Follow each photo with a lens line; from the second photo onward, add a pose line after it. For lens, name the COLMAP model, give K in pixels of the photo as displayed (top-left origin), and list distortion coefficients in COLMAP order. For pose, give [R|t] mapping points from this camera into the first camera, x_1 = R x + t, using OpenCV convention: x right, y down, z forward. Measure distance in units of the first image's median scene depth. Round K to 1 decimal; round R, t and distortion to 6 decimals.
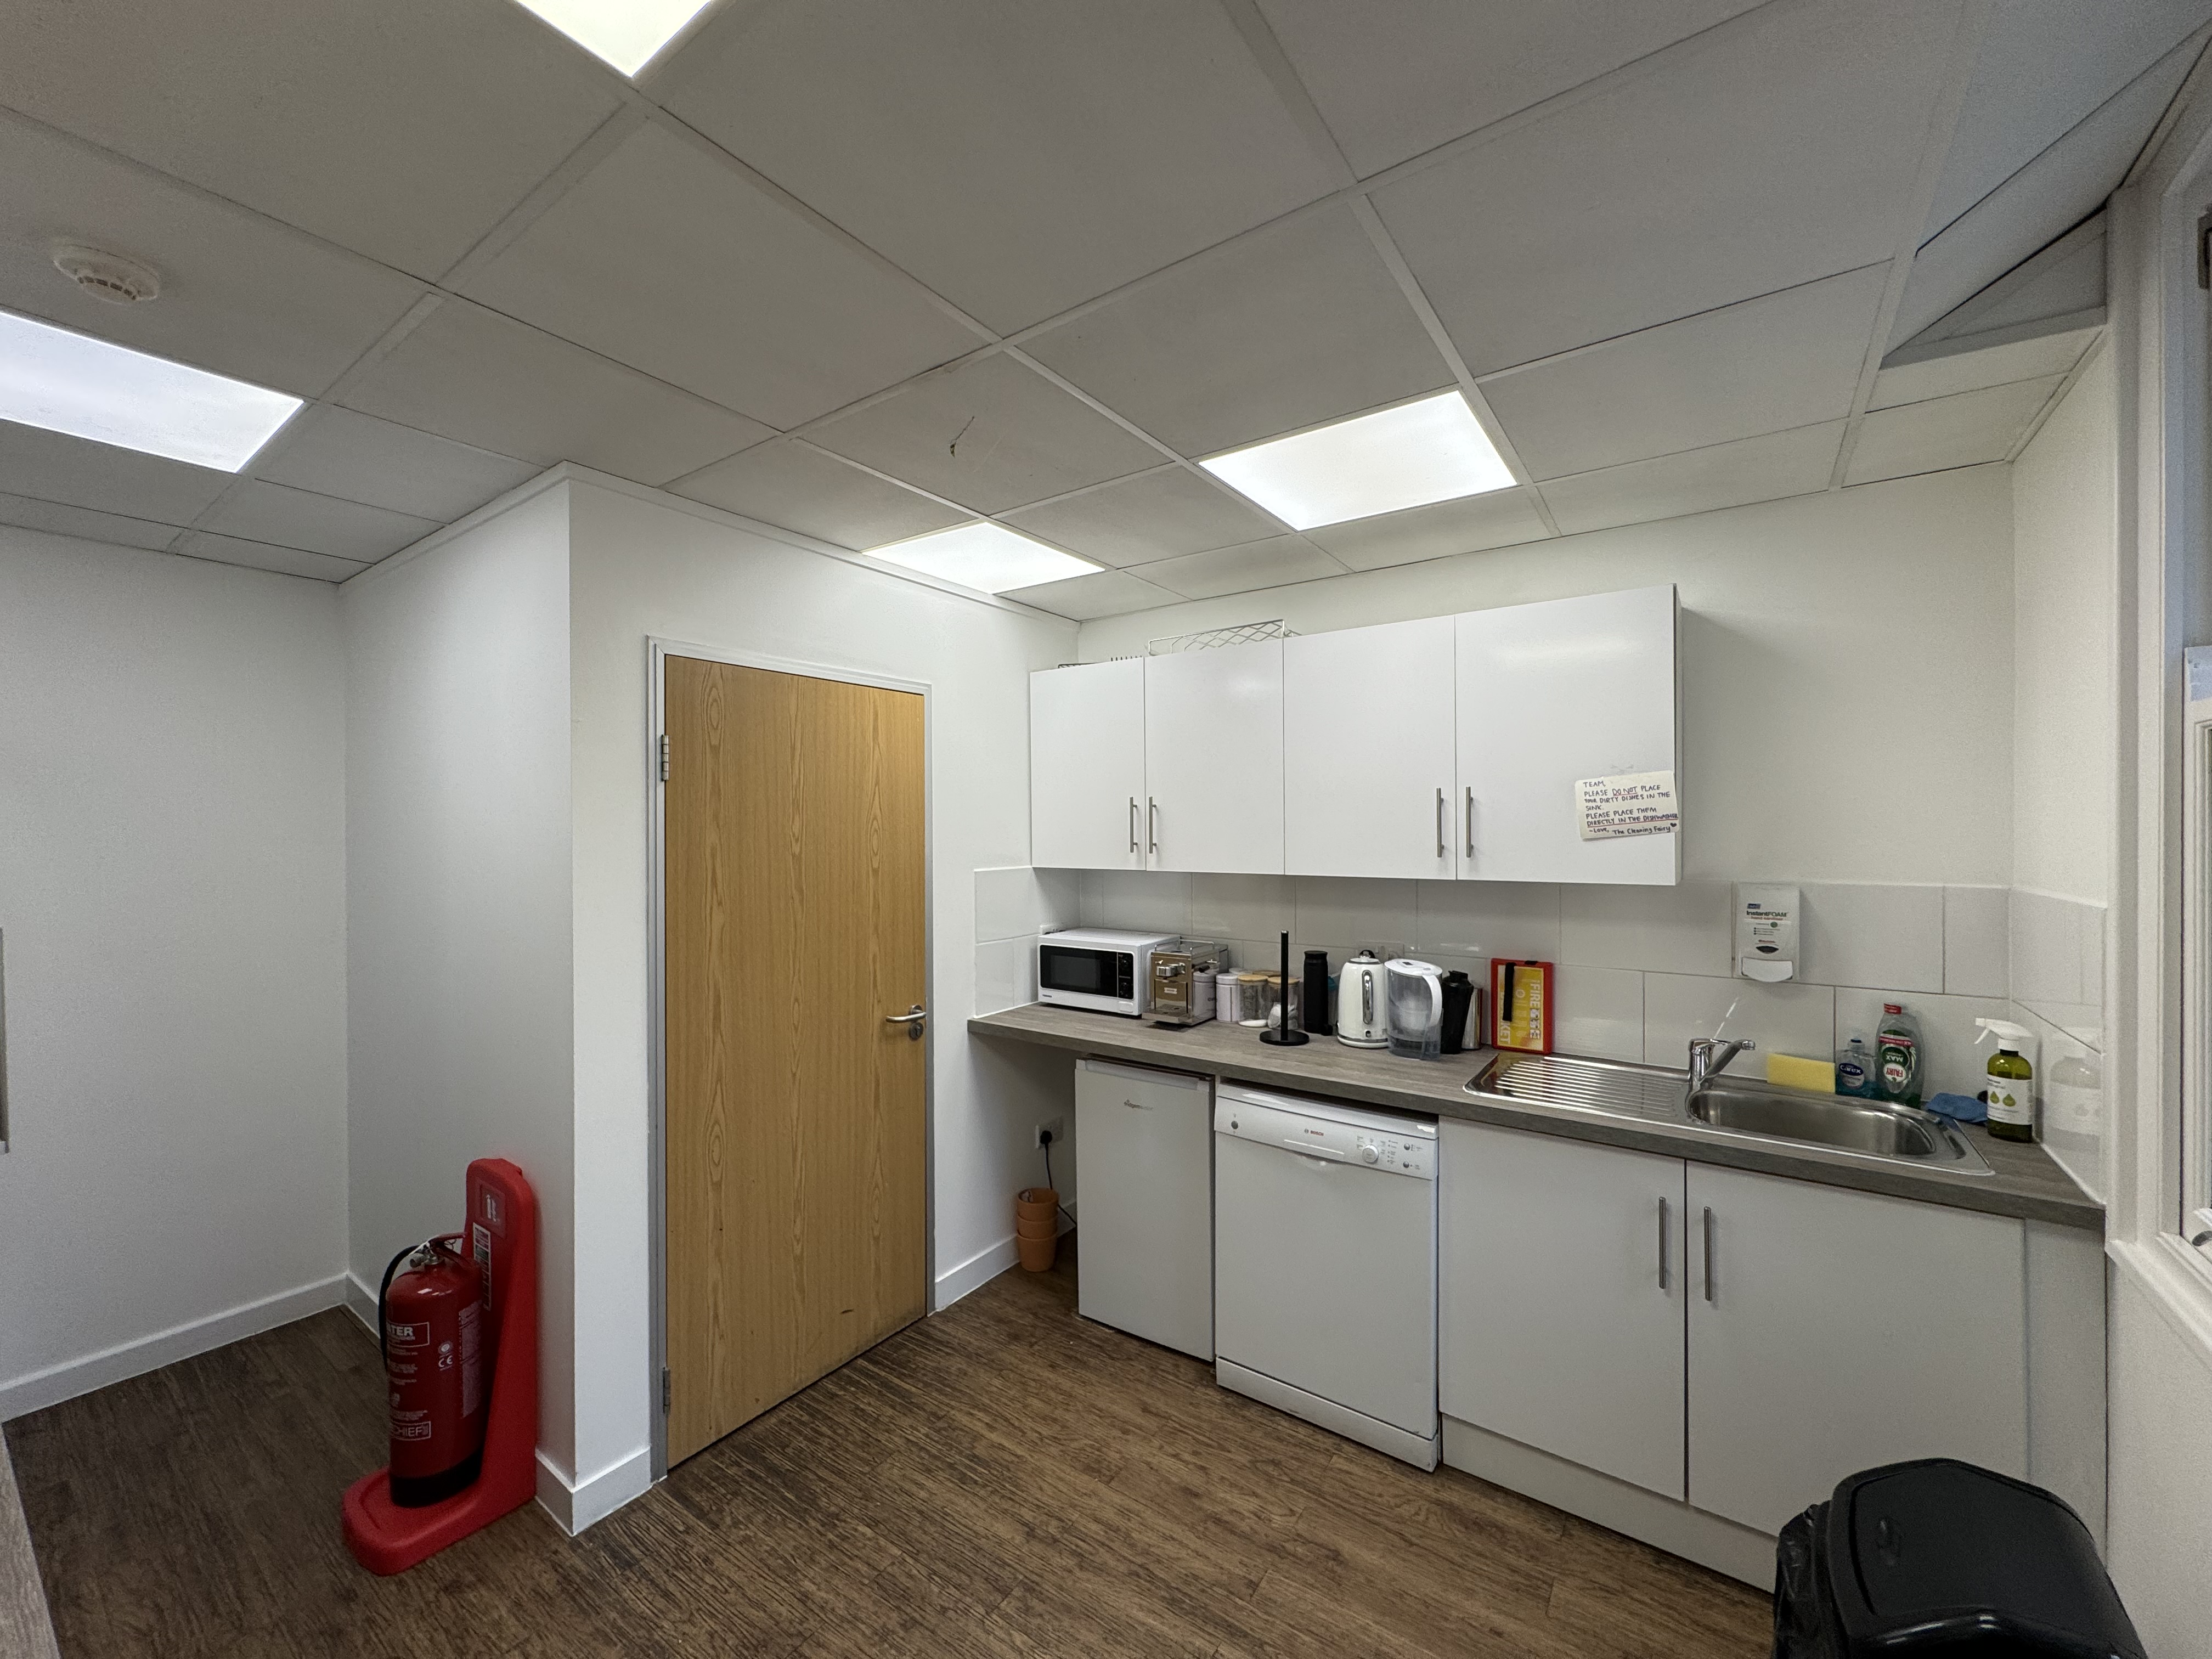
lens RADIAL K [[880.7, 0, 1106.0], [0, 880.7, 829.5], [0, 0, 1]] dist [-0.000526, -0.000268]
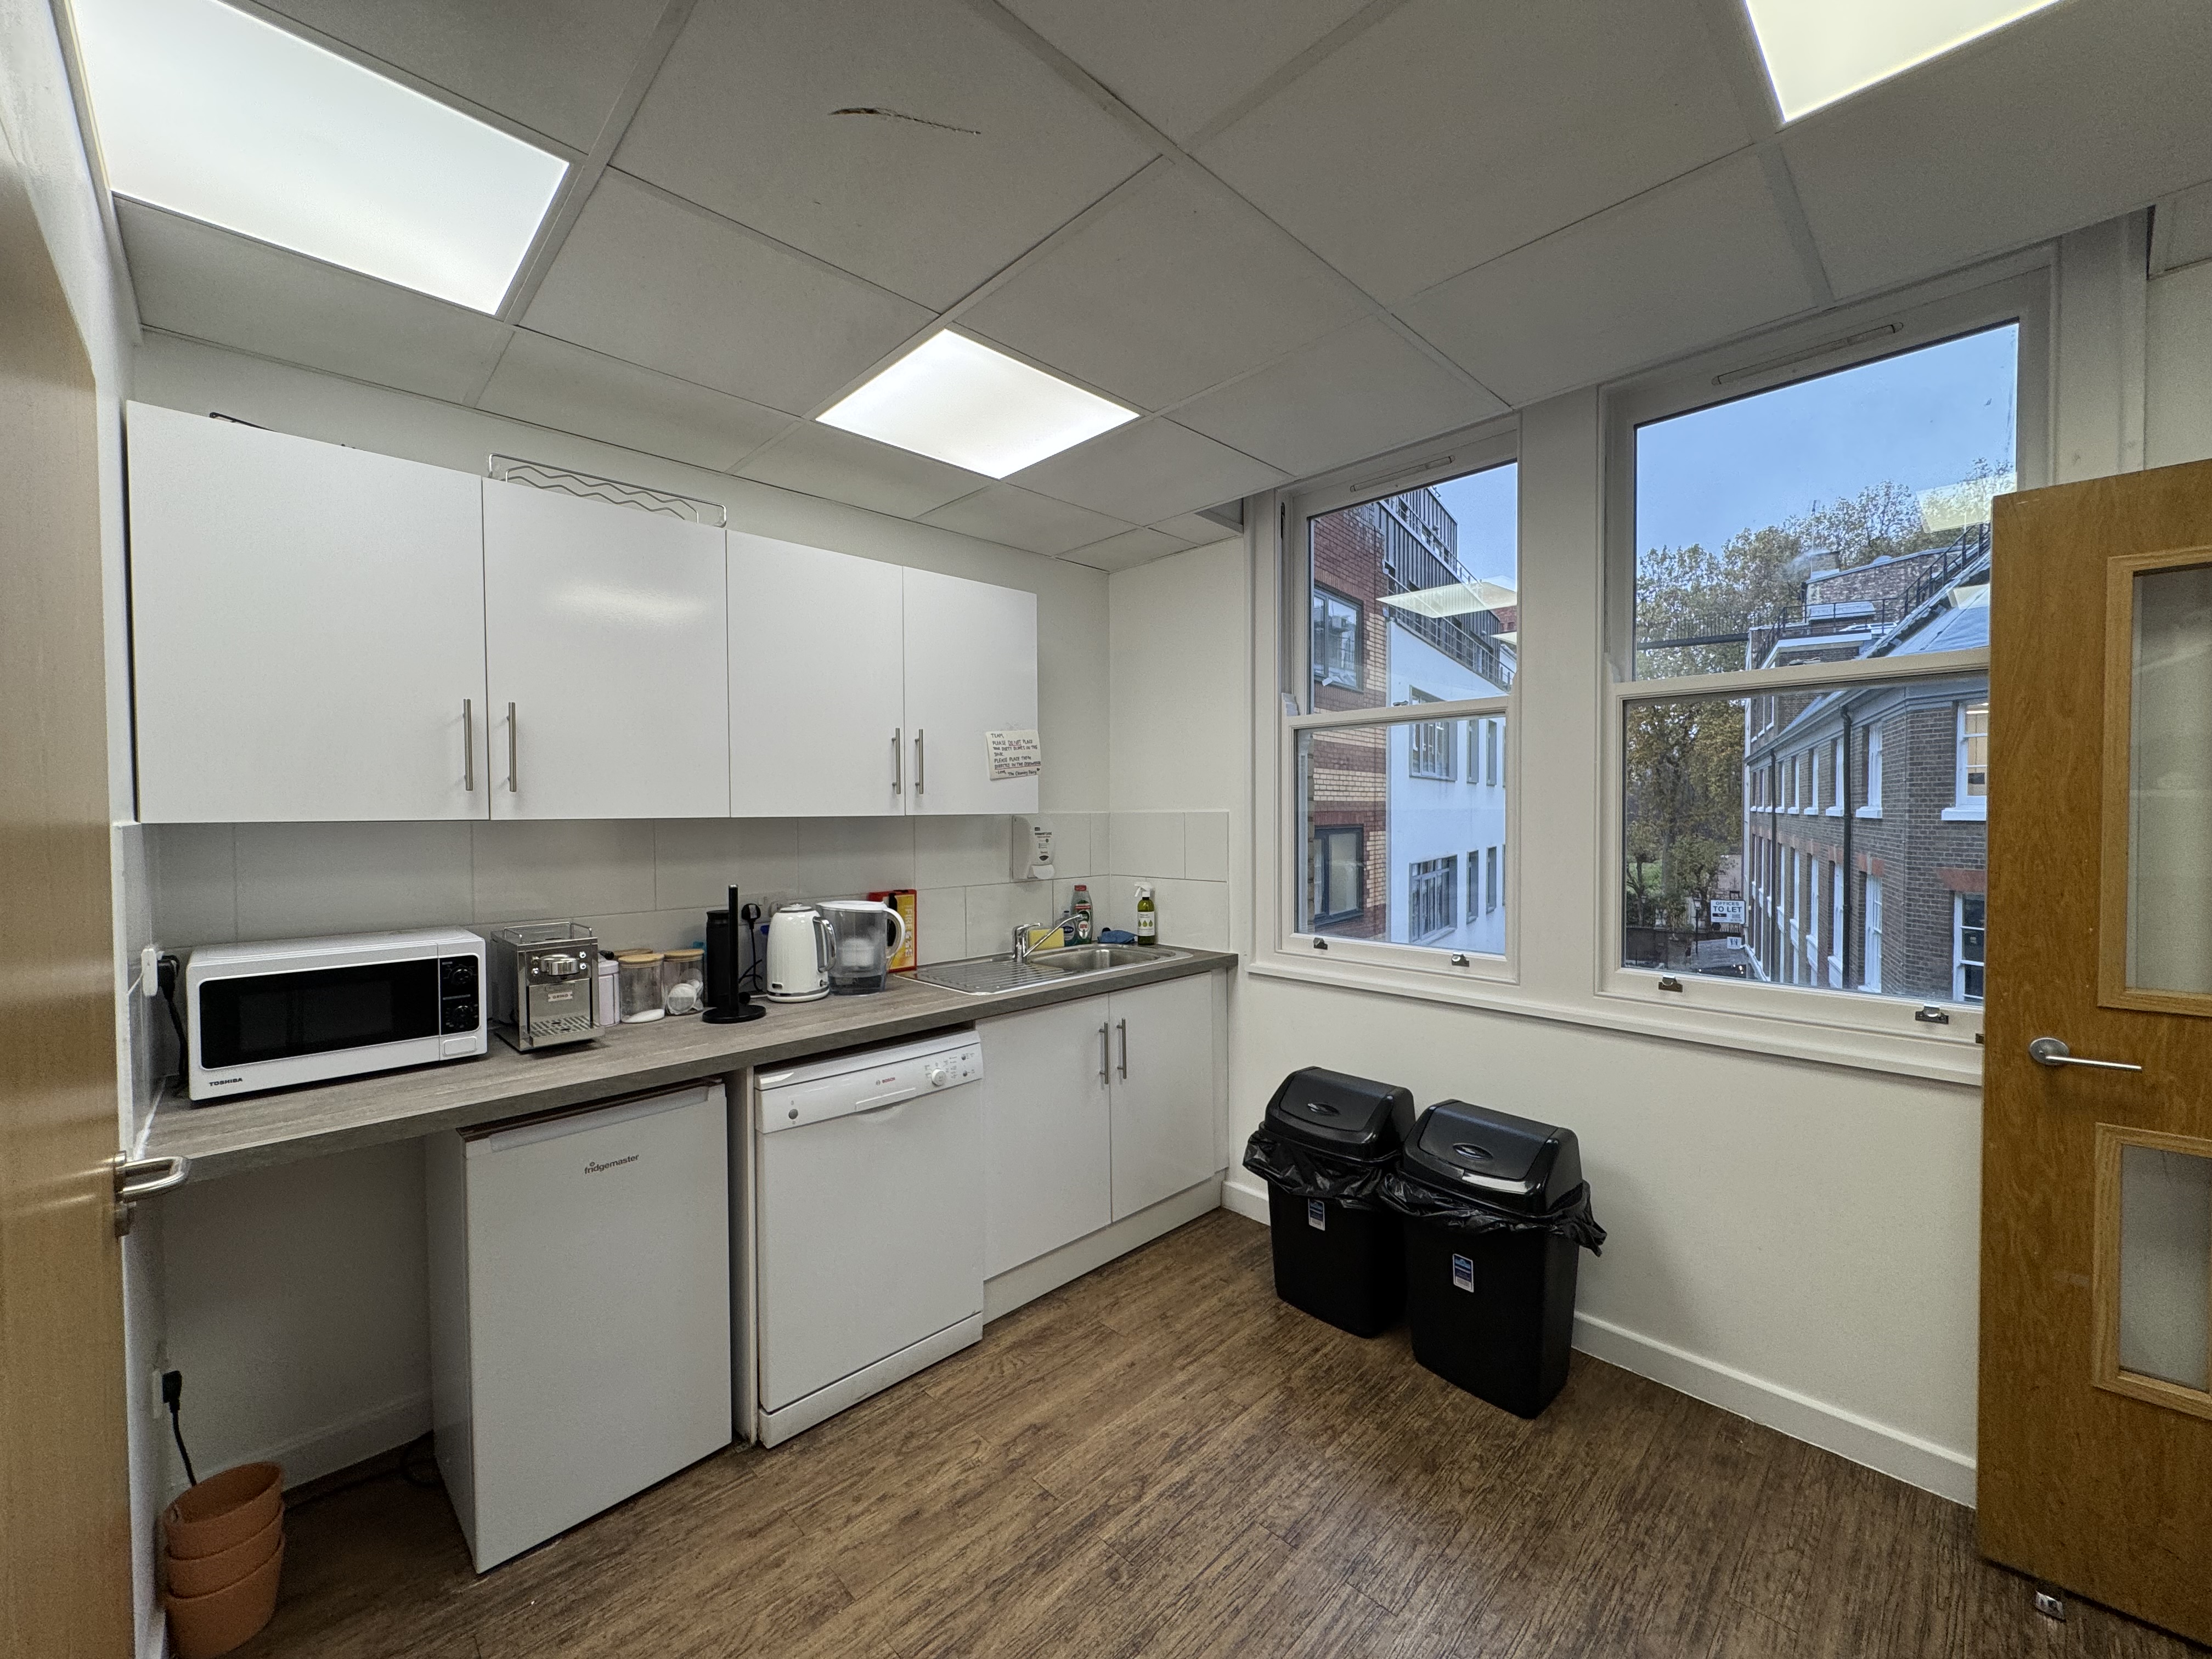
lens RADIAL K [[880.7, 0, 1106.0], [0, 880.7, 829.5], [0, 0, 1]] dist [-0.000526, -0.000268]
pose [[0.179576, -0.016776, 0.983601, -0.679756], [0.010580, 0.999830, 0.015121, 0.067389], [-0.983687, 0.007691, 0.179723, 0.629740]]
